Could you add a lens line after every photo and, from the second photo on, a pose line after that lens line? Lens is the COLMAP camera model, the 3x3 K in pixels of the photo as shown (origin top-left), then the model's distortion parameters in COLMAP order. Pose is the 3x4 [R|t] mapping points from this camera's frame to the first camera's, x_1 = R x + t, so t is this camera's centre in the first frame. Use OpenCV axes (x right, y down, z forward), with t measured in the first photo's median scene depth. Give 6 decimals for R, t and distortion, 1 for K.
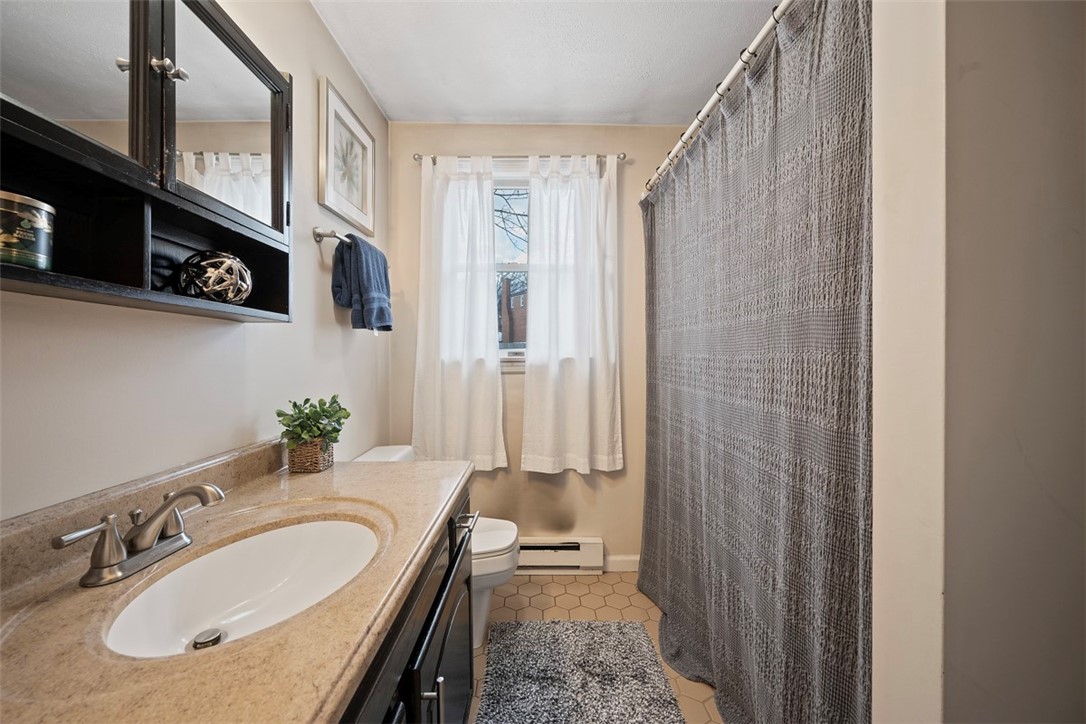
lens RADIAL K [[430.6, 0, 540.2], [0, 430.6, 356.0], [0, 0, 1]] dist [0.000572, -0.000270]
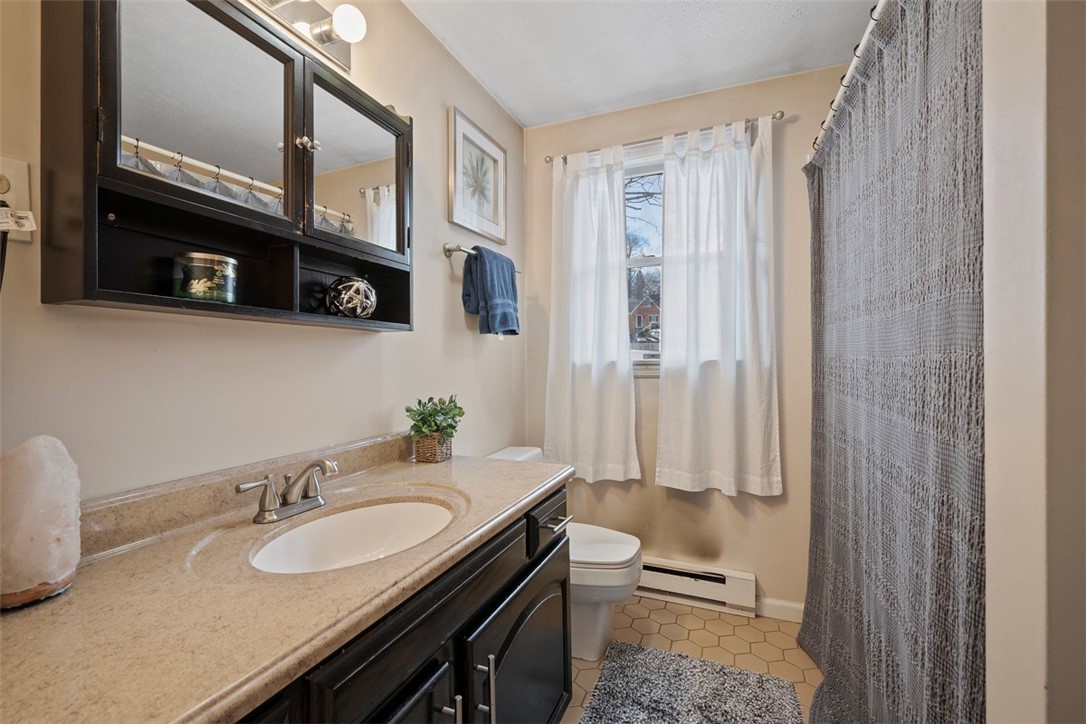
lens RADIAL K [[452.1, 0, 499.0], [0, 452.1, 359.4], [0, 0, 1]] dist [-0.001491, 0.000550]
pose [[0.914909, -0.004474, -0.403635, 0.109241], [0.005180, 0.999986, 0.000657, -0.001016], [0.403626, -0.002692, 0.914920, -0.016262]]
